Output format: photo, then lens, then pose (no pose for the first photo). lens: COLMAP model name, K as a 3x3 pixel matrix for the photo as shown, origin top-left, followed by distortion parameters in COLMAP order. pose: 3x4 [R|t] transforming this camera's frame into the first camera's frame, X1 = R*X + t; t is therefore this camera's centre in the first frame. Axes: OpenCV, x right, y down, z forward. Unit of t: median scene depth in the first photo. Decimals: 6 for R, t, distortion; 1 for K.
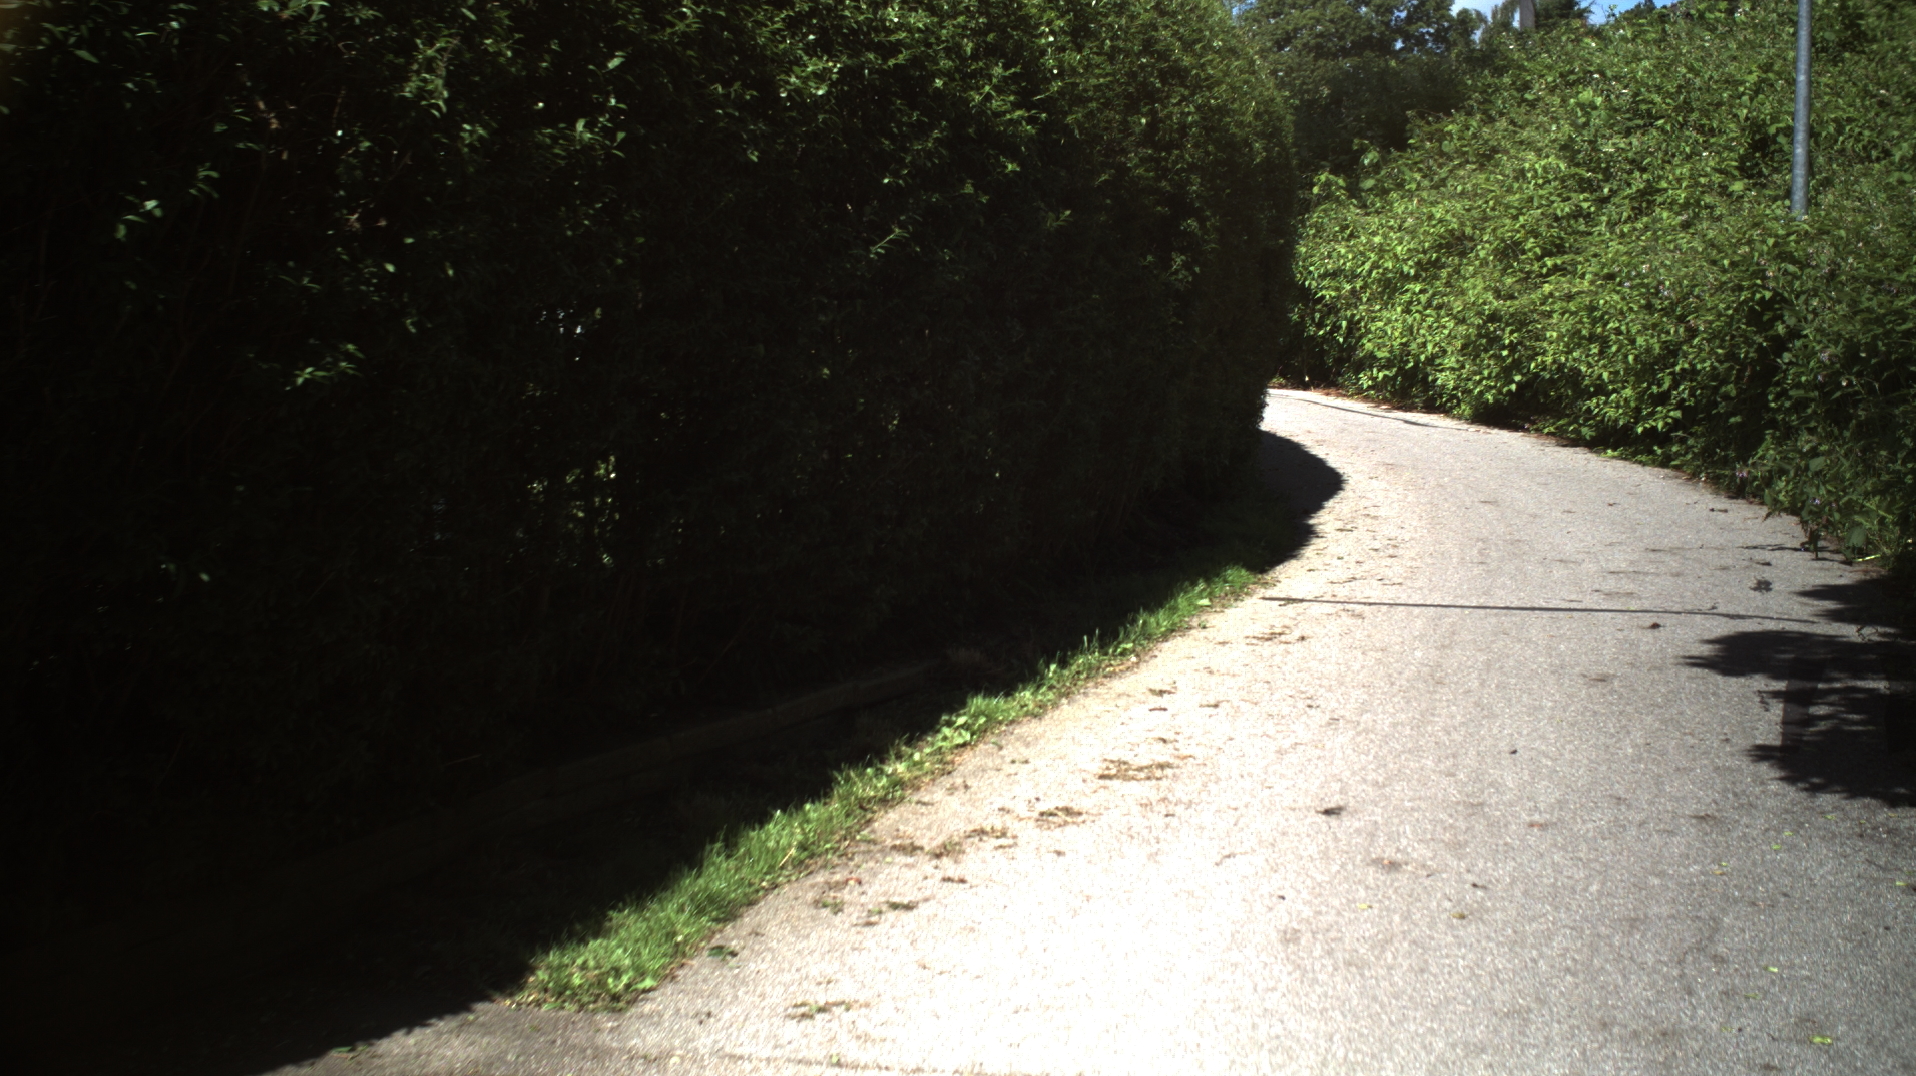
lens RADIAL K [[3332.9, 0, 958.0], [0, 3332.9, 538.0], [0, 0, 1]] dist [-0.296313, 0.411588]
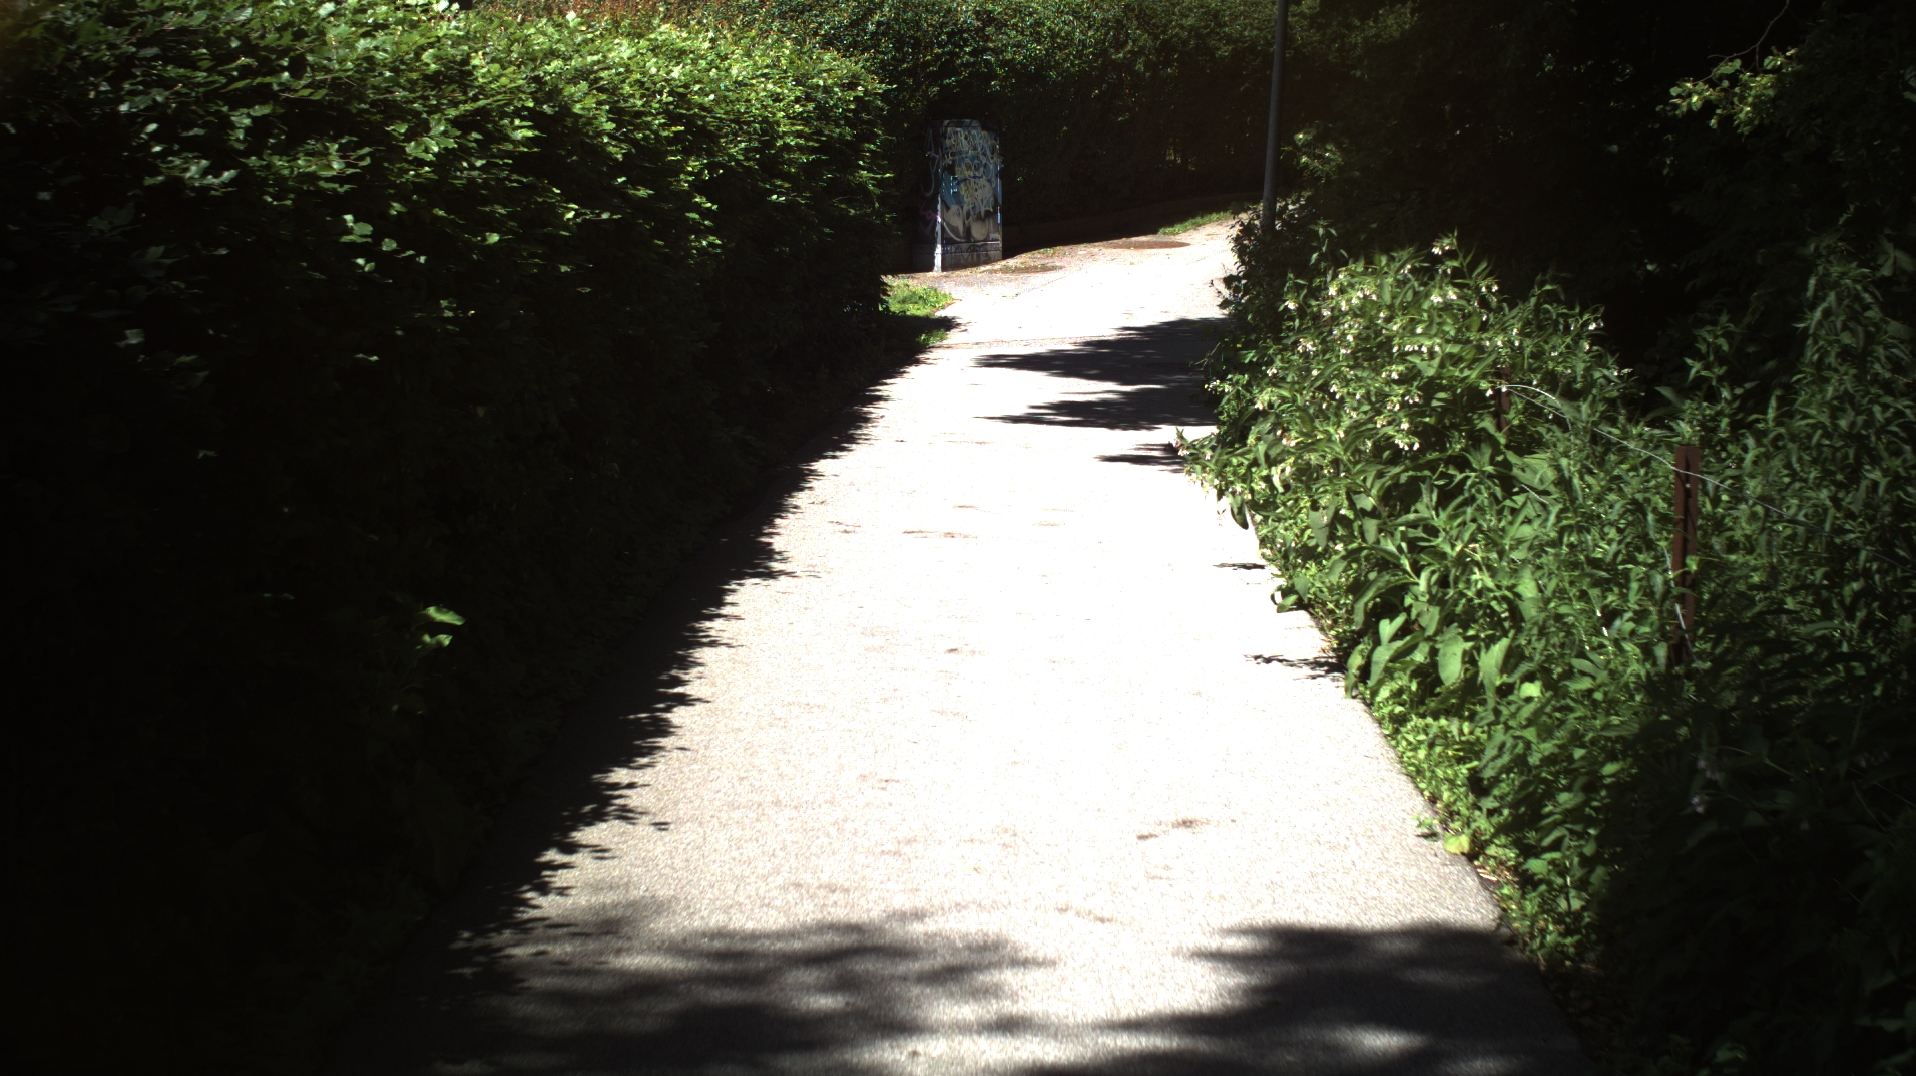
lens RADIAL K [[3332.9, 0, 958.0], [0, 3332.9, 538.0], [0, 0, 1]] dist [-0.296313, 0.411588]
pose [[0.980256, 0.014677, -0.197188, 0.192296], [0.000844, 0.996922, 0.078396, 0.063931], [0.197731, -0.077014, 0.977226, -1.352589]]
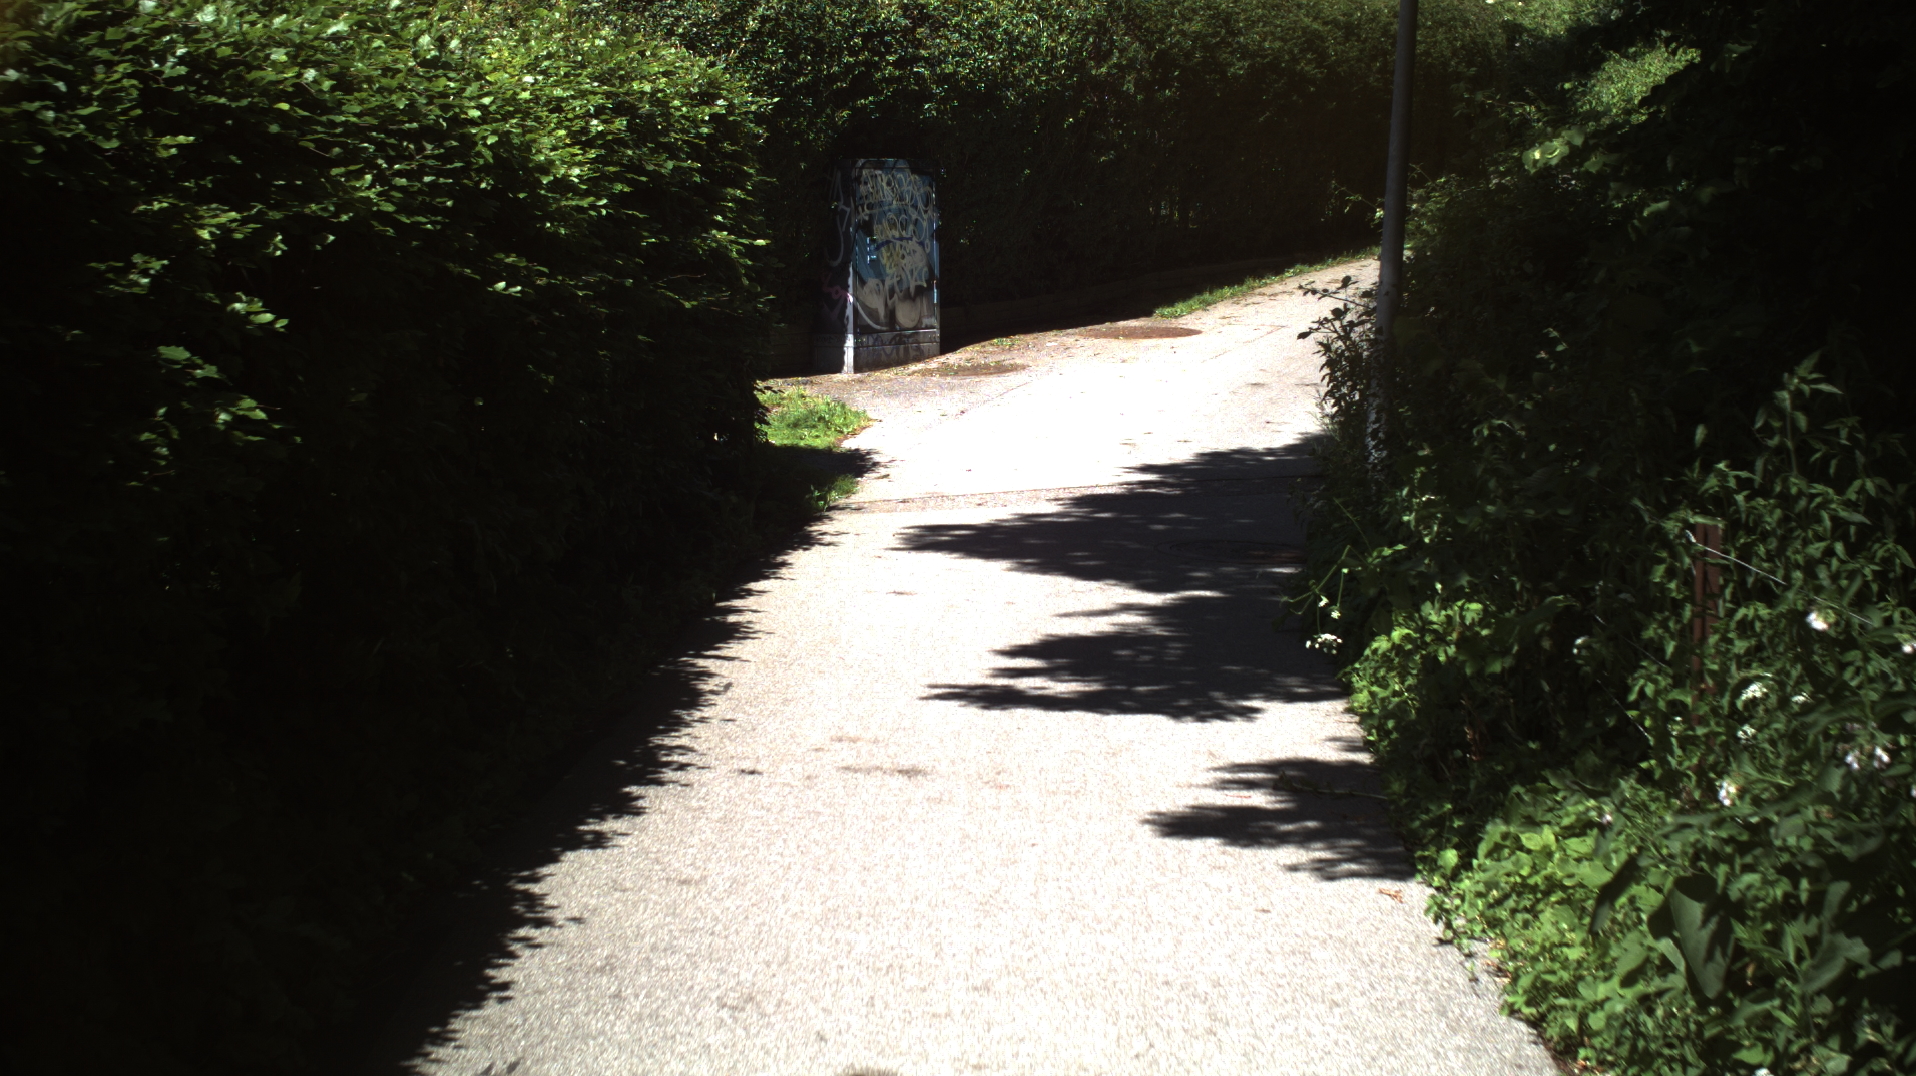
lens RADIAL K [[3332.9, 0, 958.0], [0, 3332.9, 538.0], [0, 0, 1]] dist [-0.296313, 0.411588]
pose [[0.984161, 0.010043, -0.176991, 0.105337], [0.000871, 0.998108, 0.061480, 0.048596], [0.177273, -0.060661, 0.982290, -0.903098]]
